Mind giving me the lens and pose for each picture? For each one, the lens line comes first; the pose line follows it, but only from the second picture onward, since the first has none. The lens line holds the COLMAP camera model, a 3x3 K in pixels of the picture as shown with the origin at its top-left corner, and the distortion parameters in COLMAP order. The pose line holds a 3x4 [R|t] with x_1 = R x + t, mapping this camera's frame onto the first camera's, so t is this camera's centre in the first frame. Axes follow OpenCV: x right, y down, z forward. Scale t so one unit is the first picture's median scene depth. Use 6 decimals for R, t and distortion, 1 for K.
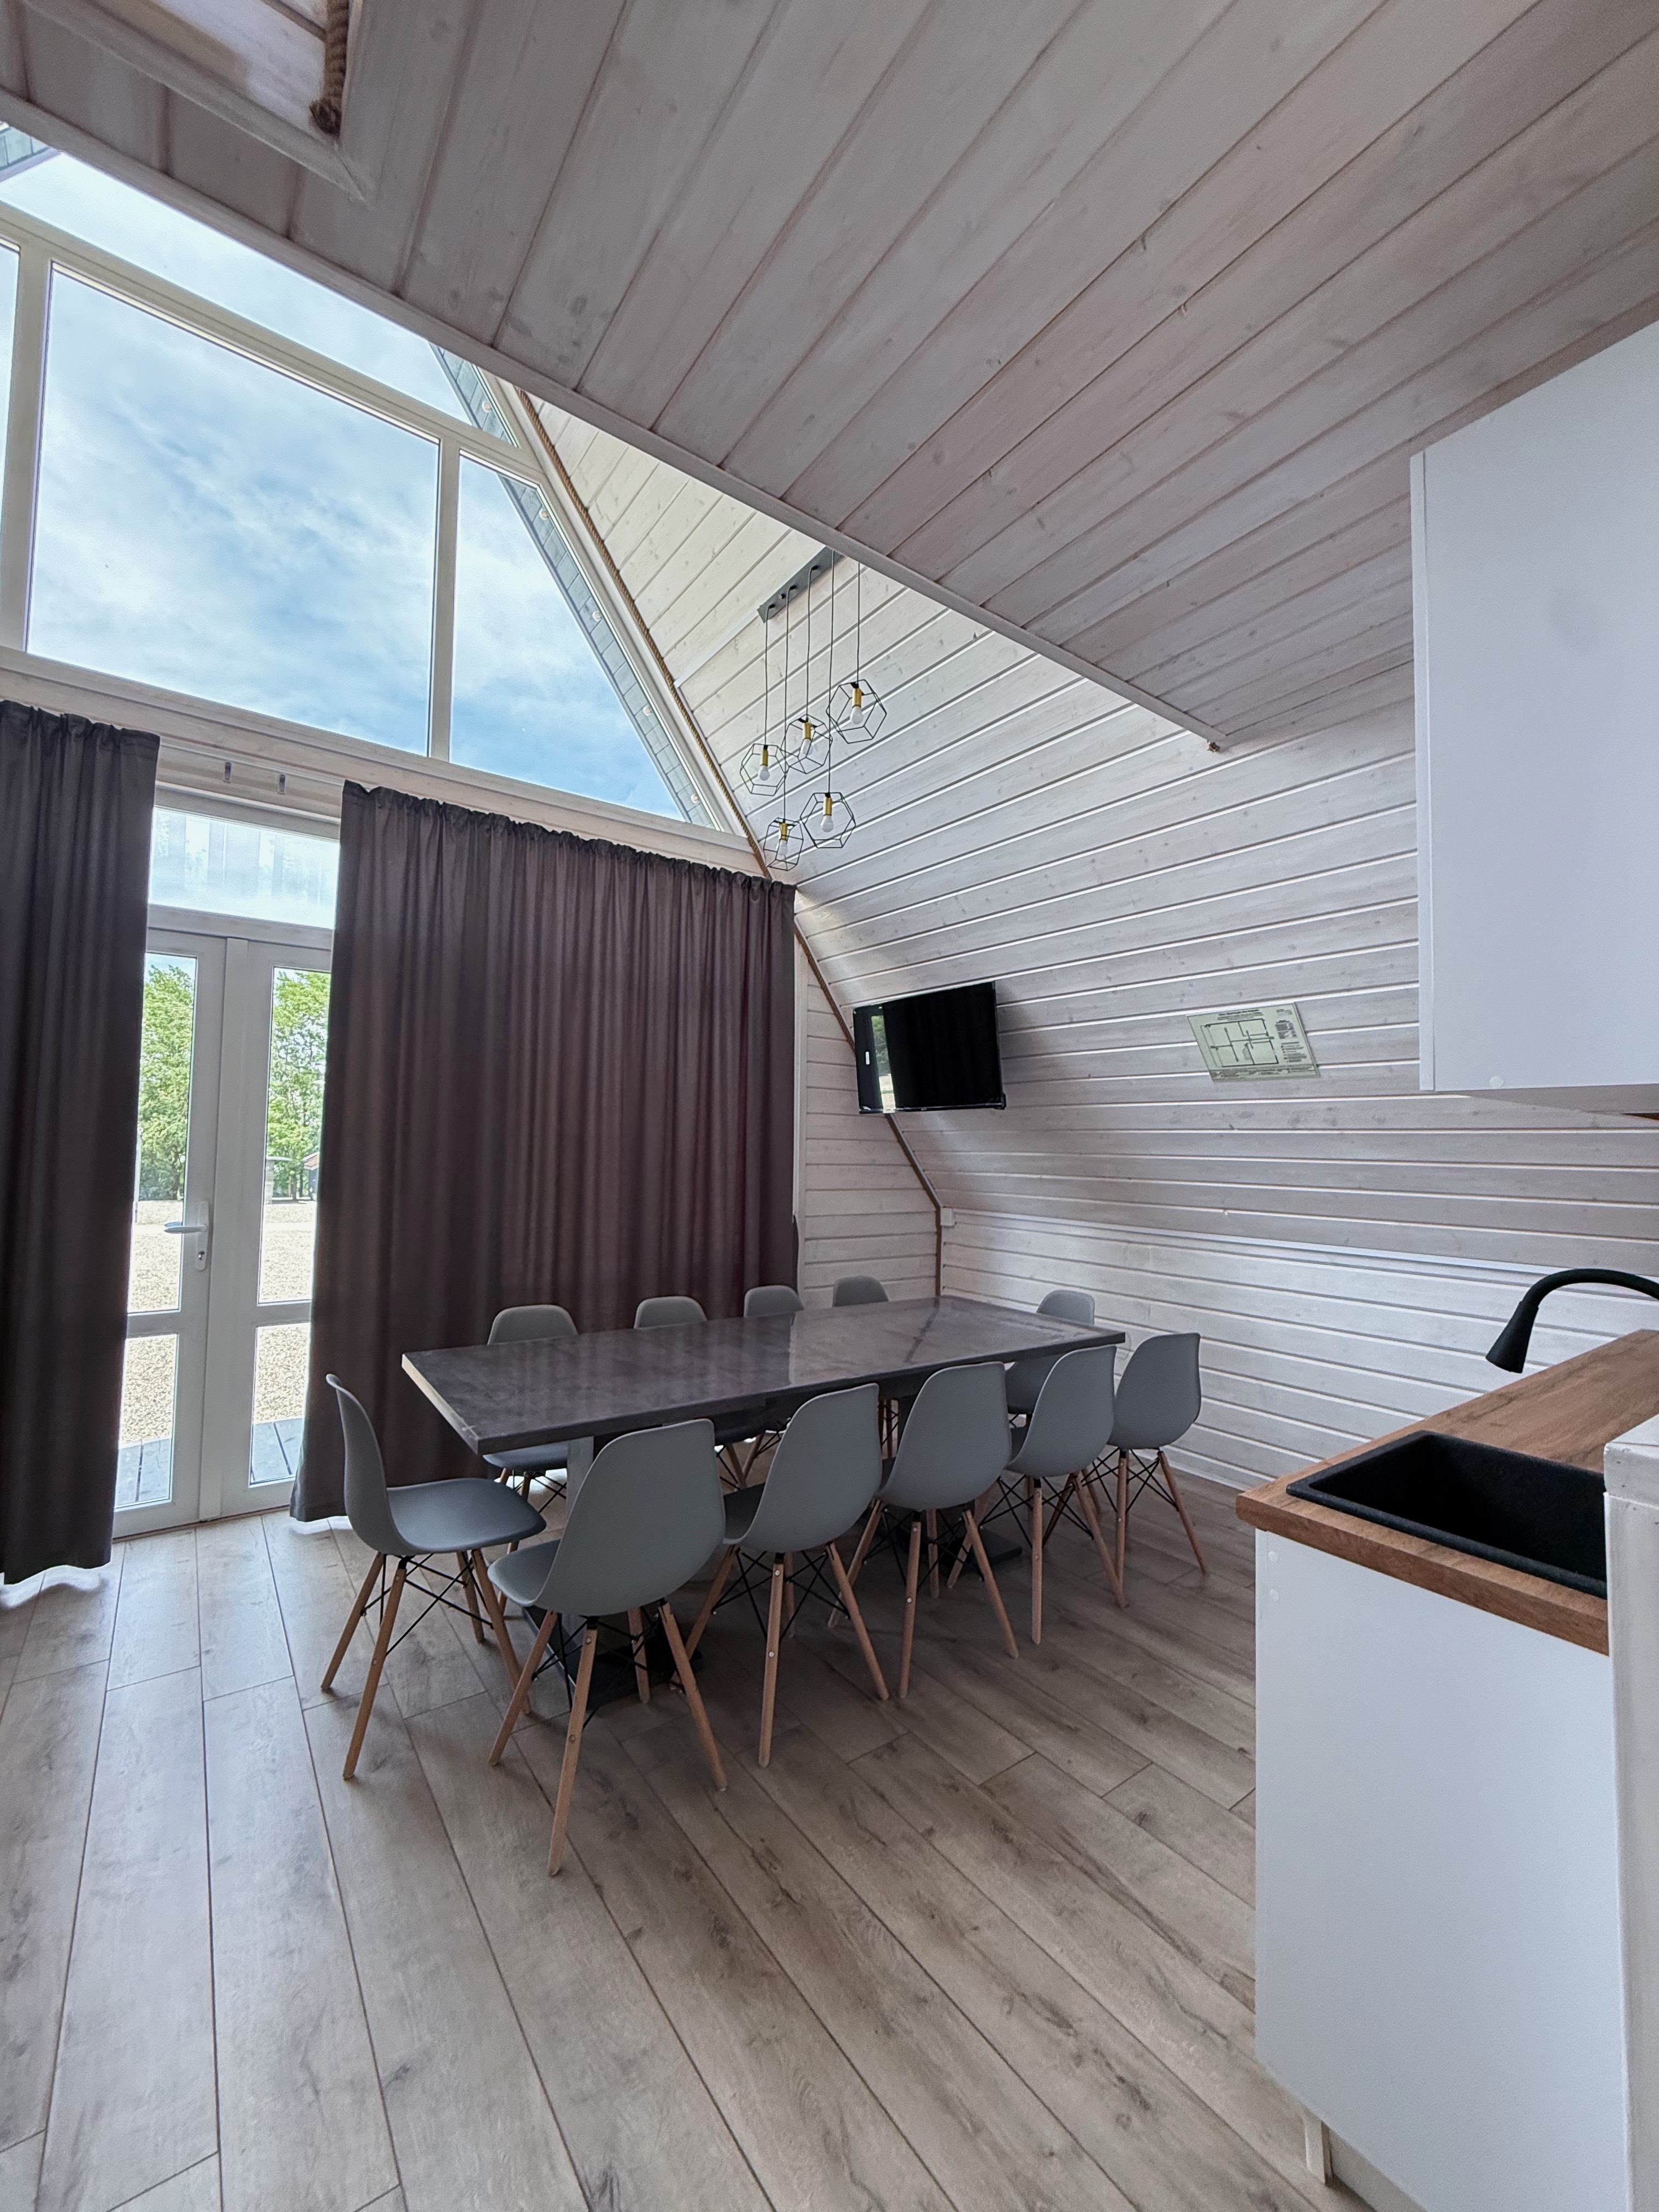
lens RADIAL K [[883.0, 0, 829.0], [0, 883.0, 1101.8], [0, 0, 1]] dist [0.000633, -0.000231]
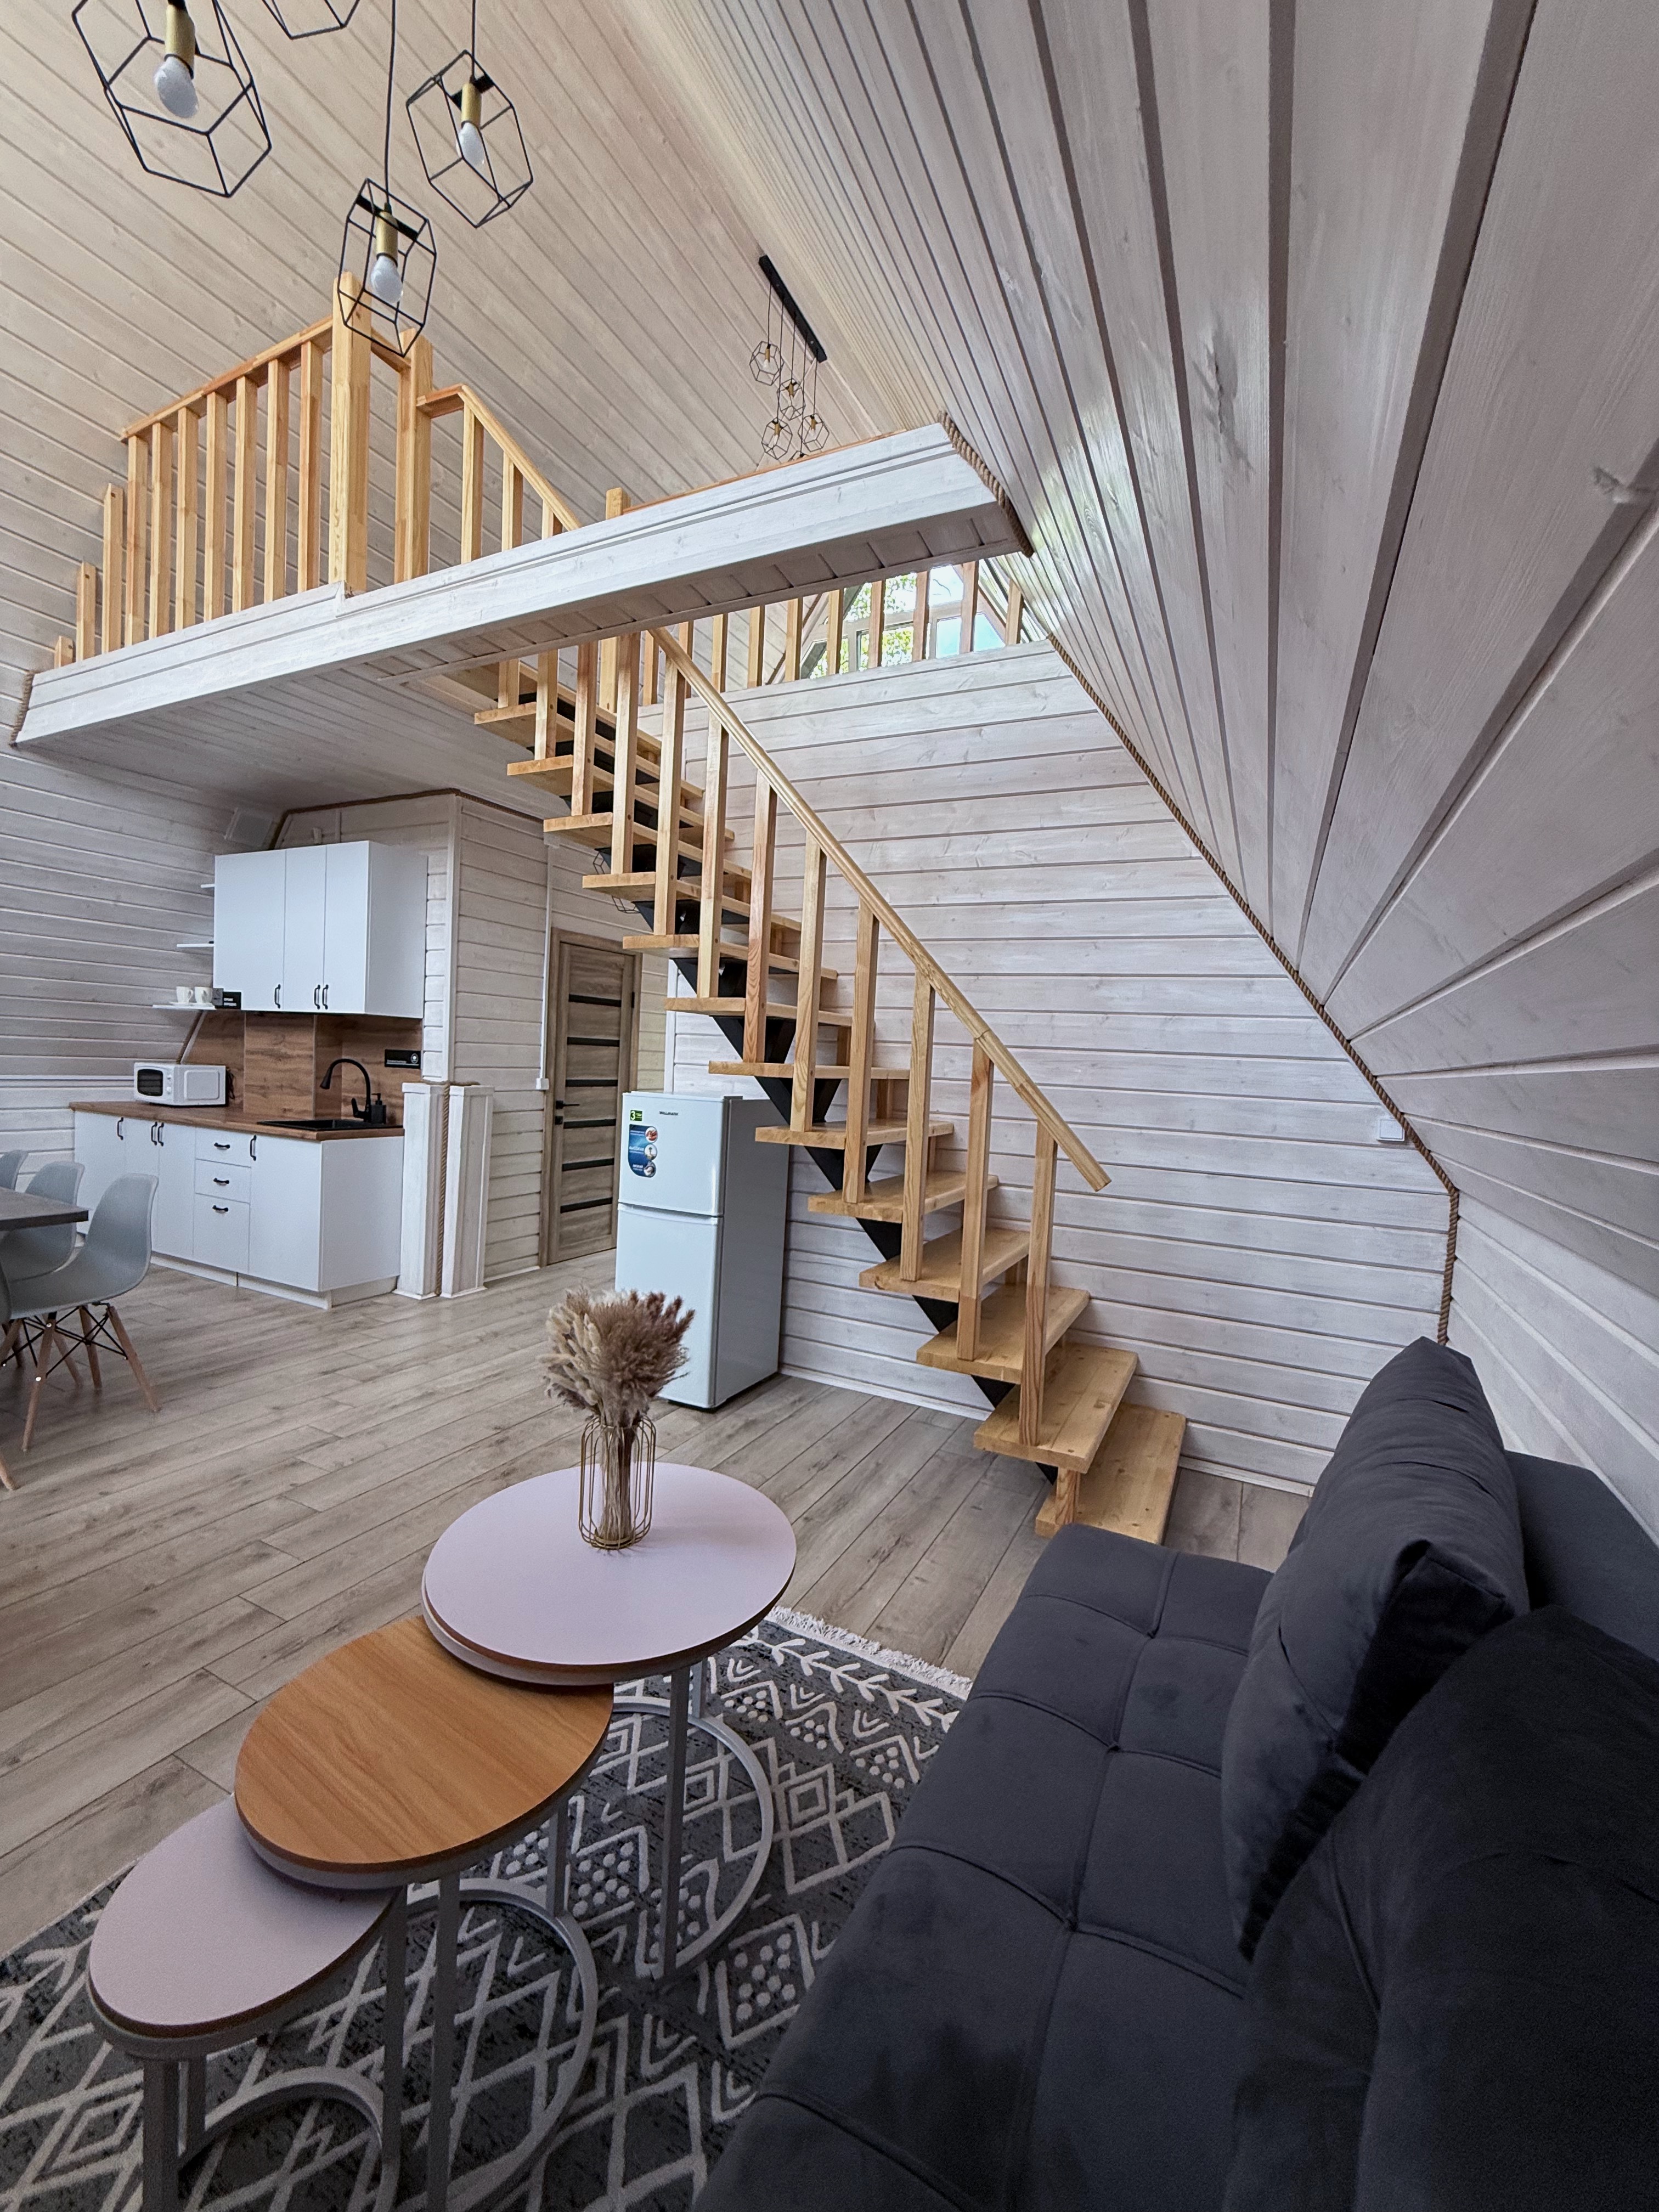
lens RADIAL K [[883.0, 0, 826.9], [0, 883.0, 1104.2], [0, 0, 1]] dist [0.000633, -0.000231]
pose [[-0.454054, -0.081197, 0.887267, -1.343879], [-0.104164, 0.993847, 0.037646, 0.010280], [-0.884864, -0.075328, -0.459718, 0.347761]]
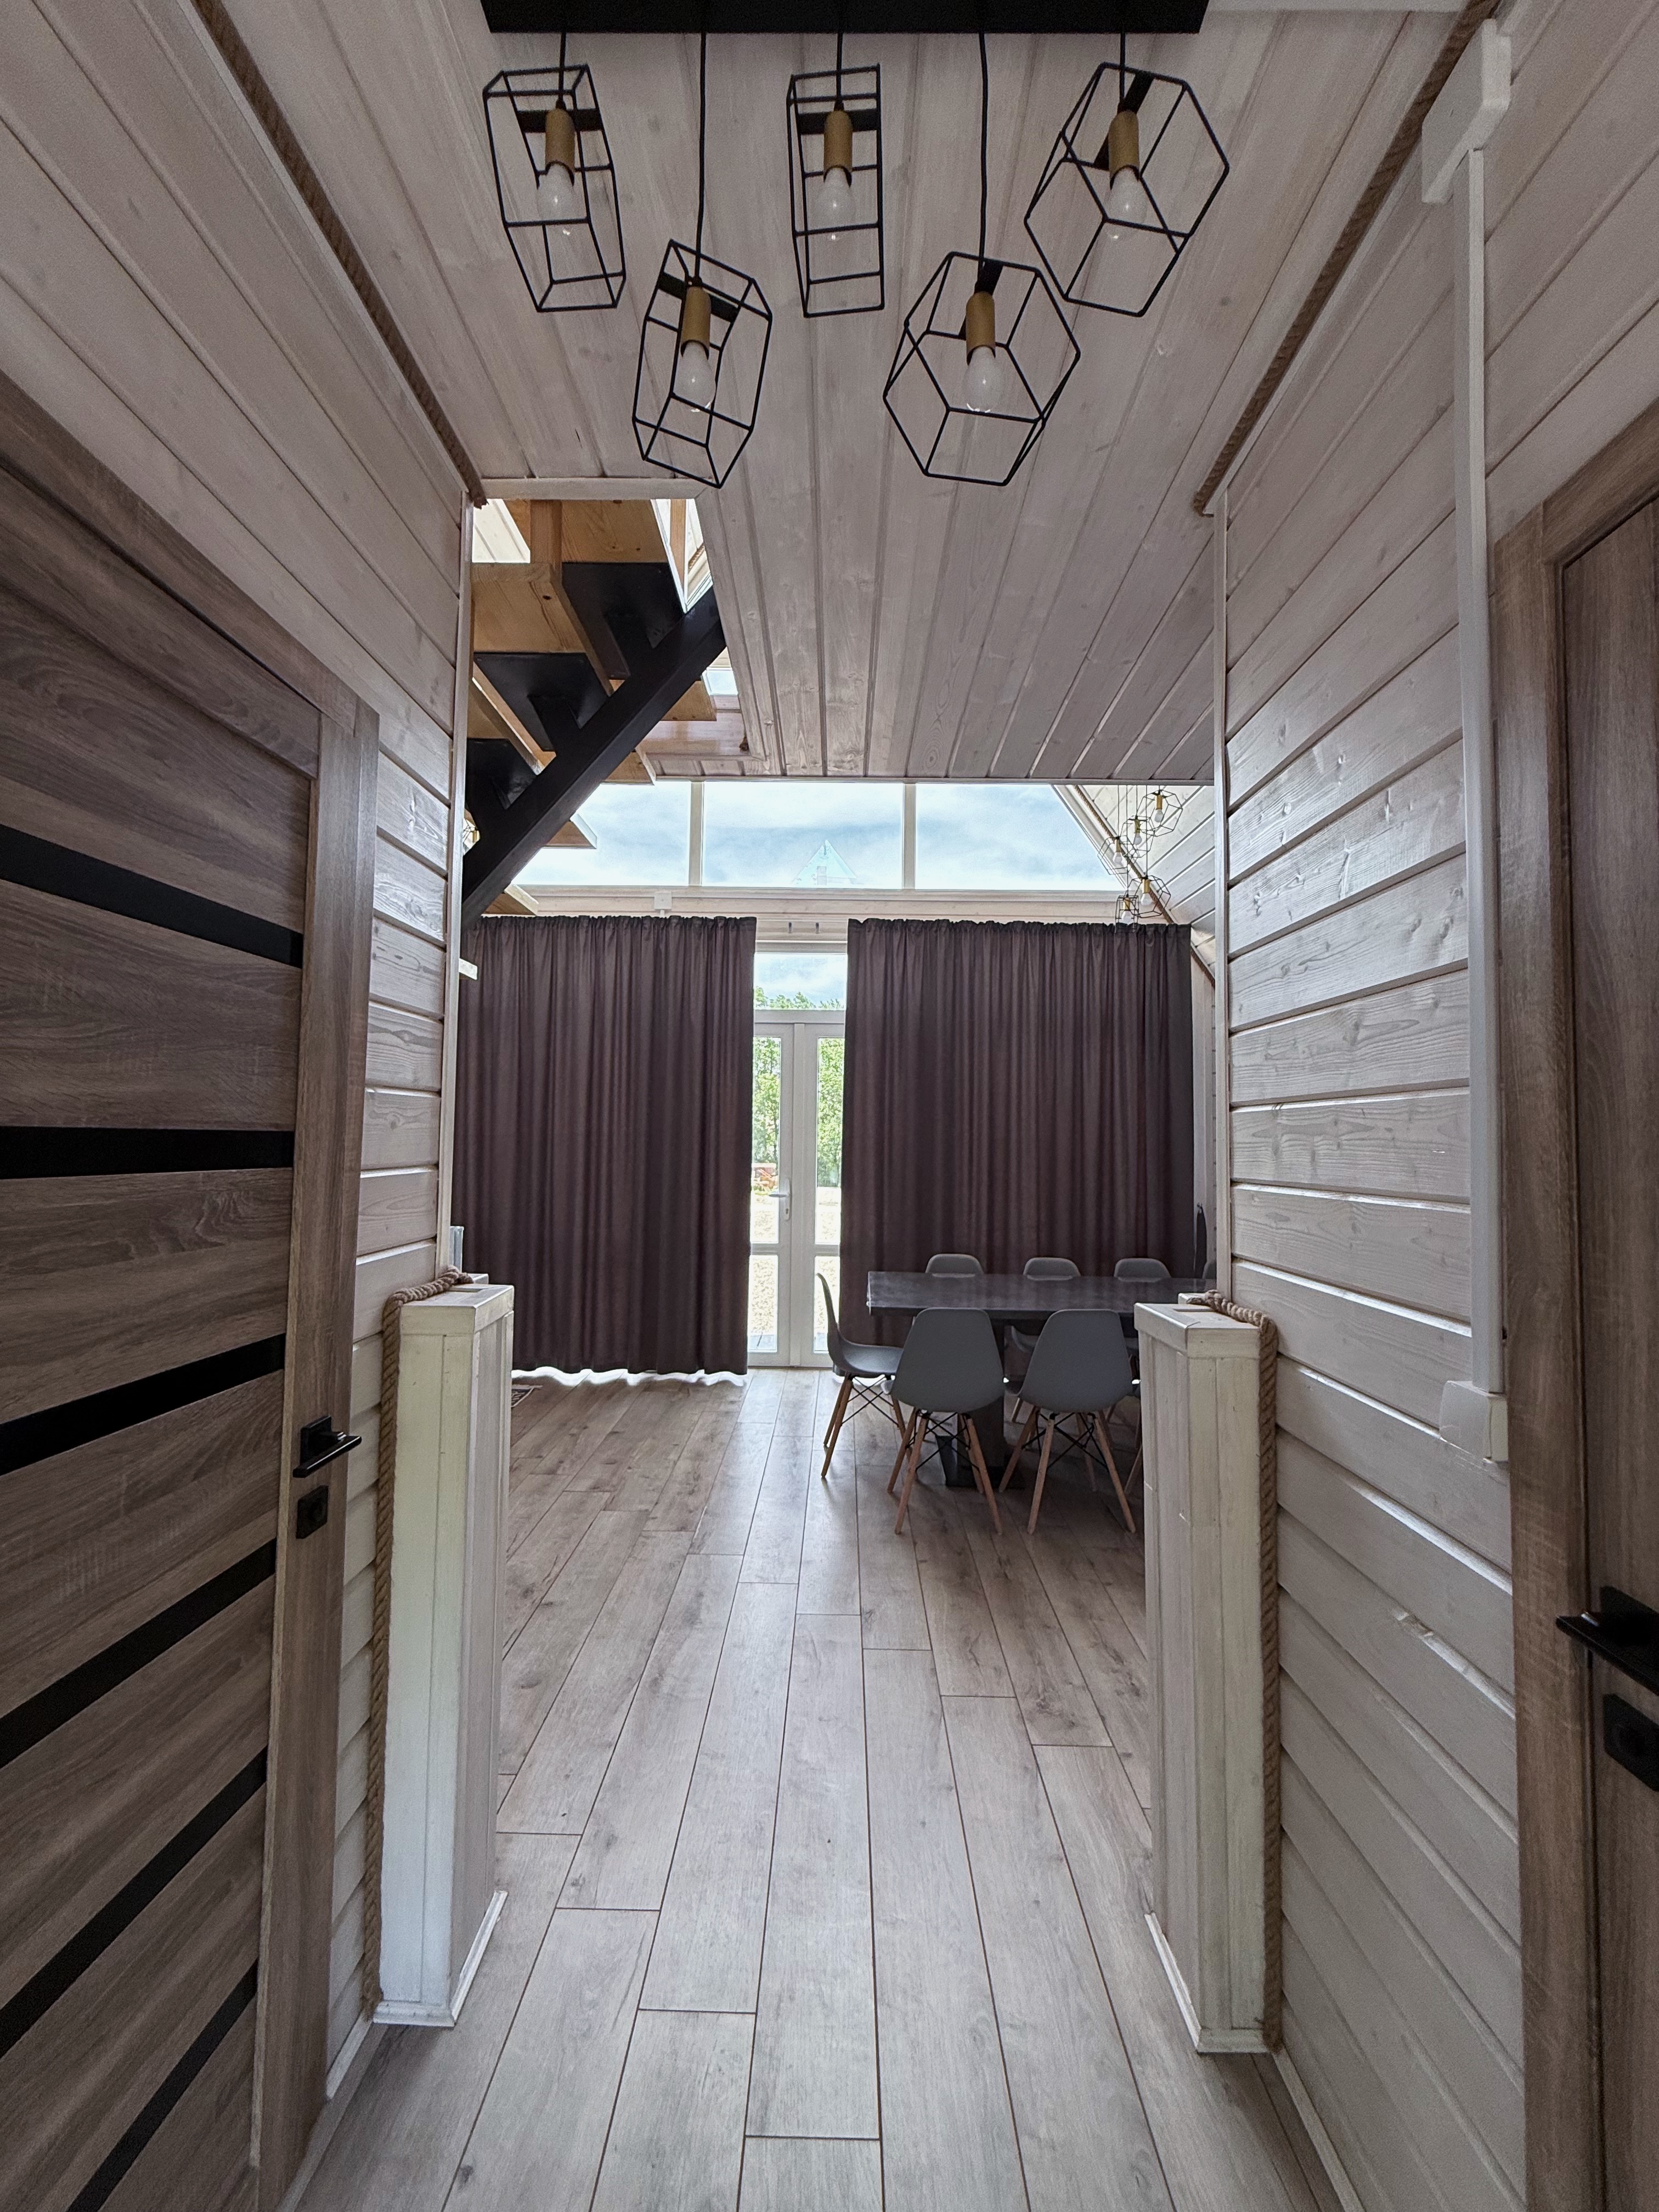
lens RADIAL K [[883.0, 0, 827.4], [0, 883.0, 1103.1], [0, 0, 1]] dist [0.000633, -0.000231]
pose [[0.794992, -0.031121, -0.605821, 0.392855], [0.029652, 0.999483, -0.012432, -0.012394], [0.605895, -0.008080, 0.795504, -0.307106]]
